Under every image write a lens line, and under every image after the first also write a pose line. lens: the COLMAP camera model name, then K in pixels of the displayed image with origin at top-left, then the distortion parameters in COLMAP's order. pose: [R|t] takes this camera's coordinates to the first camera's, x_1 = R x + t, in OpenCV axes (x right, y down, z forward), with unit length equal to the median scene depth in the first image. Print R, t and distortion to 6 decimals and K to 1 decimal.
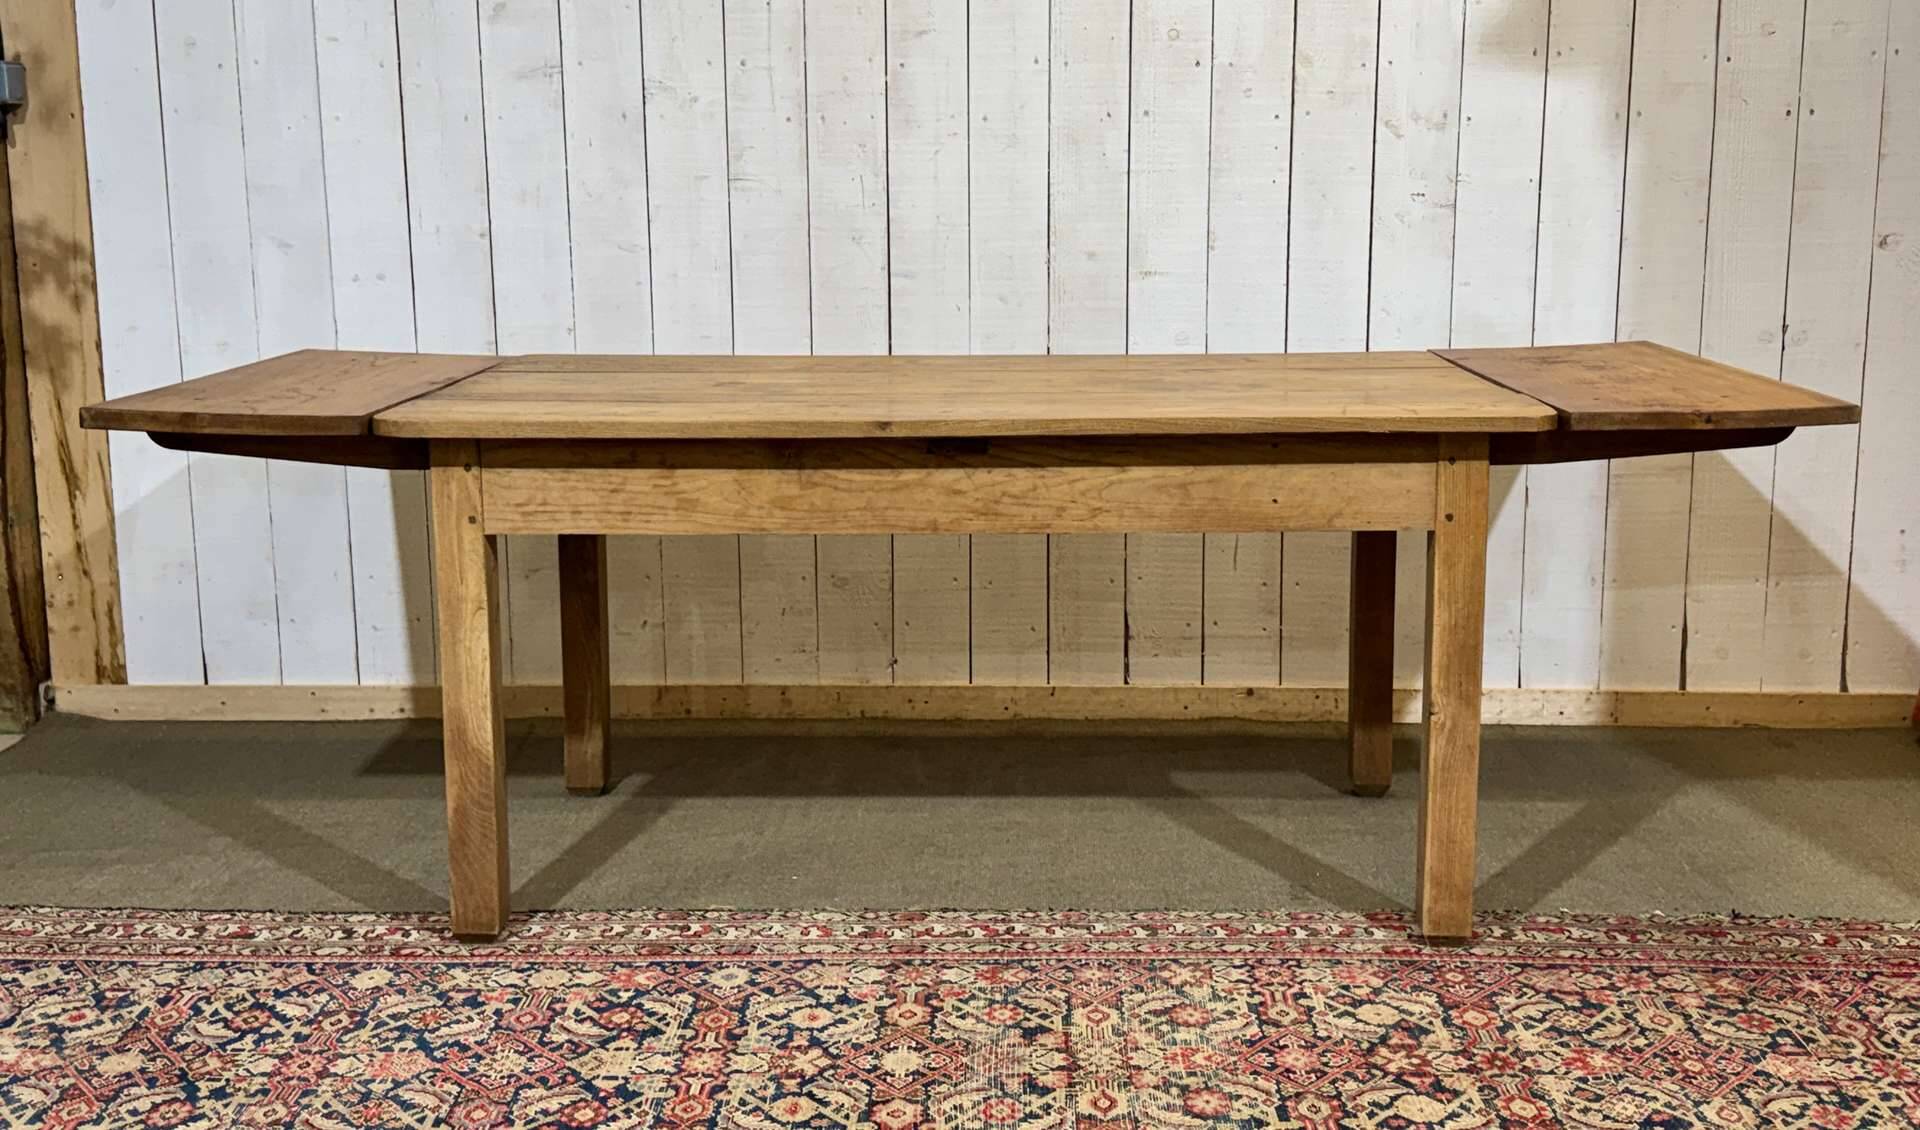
lens RADIAL K [[1994.0, 0, 957.1], [0, 1994.0, 504.5], [0, 0, 1]] dist [0.081234, 0.000000]
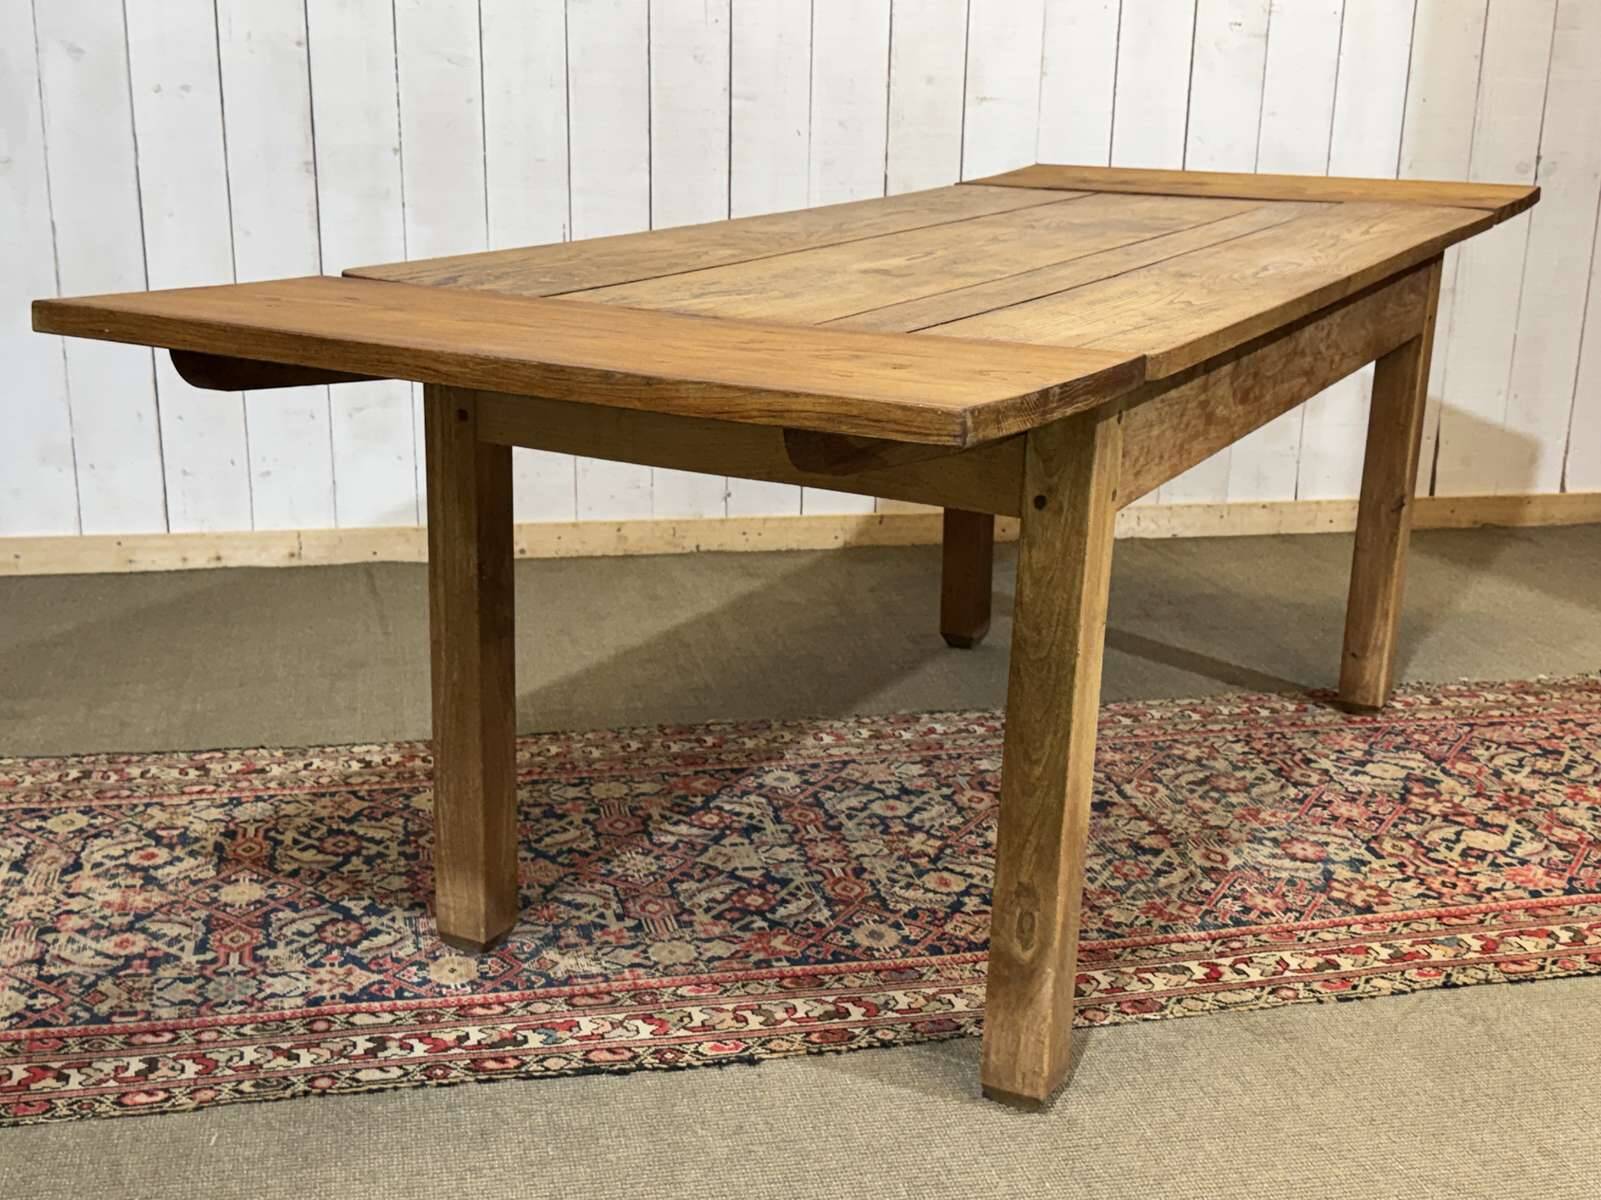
lens RADIAL K [[1988.4, 0, 803.8], [0, 1988.4, 617.3], [0, 0, 1]] dist [0.110118, 0.000000]
pose [[0.971499, -0.043435, 0.233029, -0.347574], [0.015974, 0.992830, 0.118461, 0.032909], [-0.236504, -0.111362, 0.965228, 0.018572]]
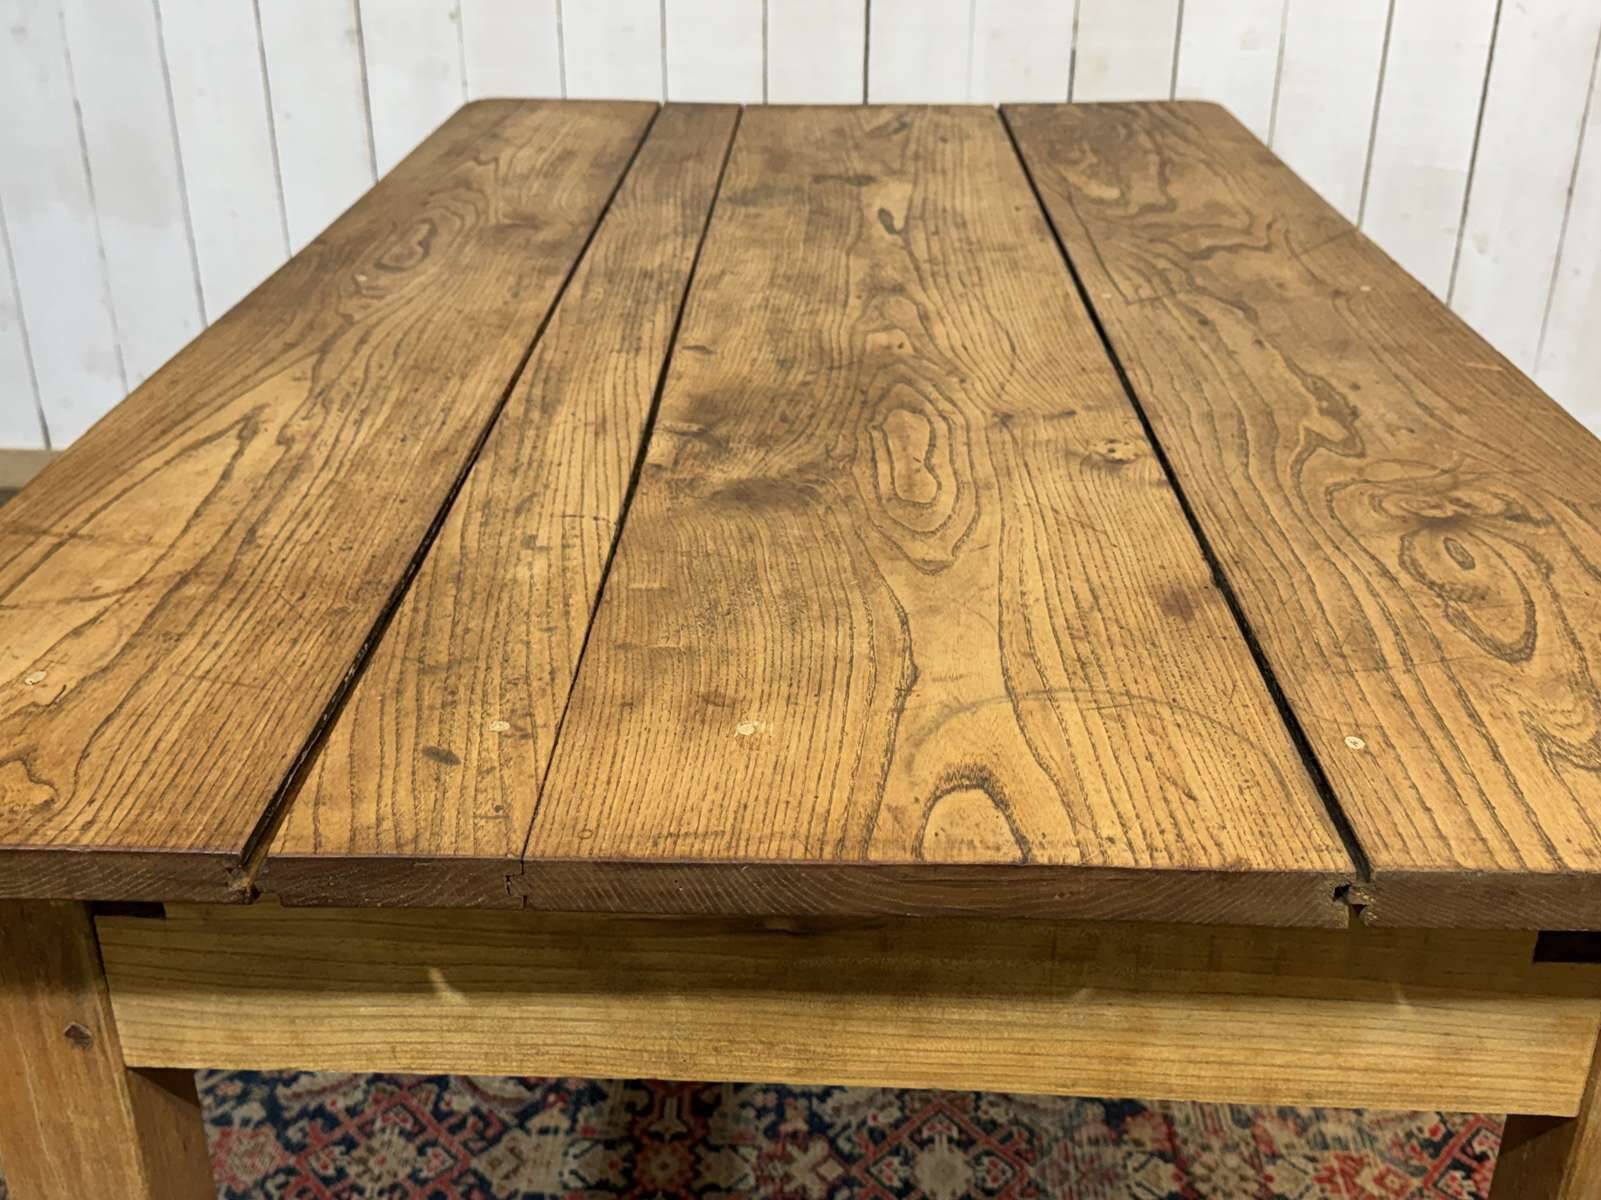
lens RADIAL K [[1701.7, 0, 801.9], [0, 1701.7, 609.7], [0, 0, 1]] dist [0.062128, 0.000000]
pose [[0.999771, 0.018535, -0.010687, -0.069577], [-0.014952, 0.962551, 0.270688, -0.071221], [0.015304, -0.270466, 0.962608, 0.439696]]
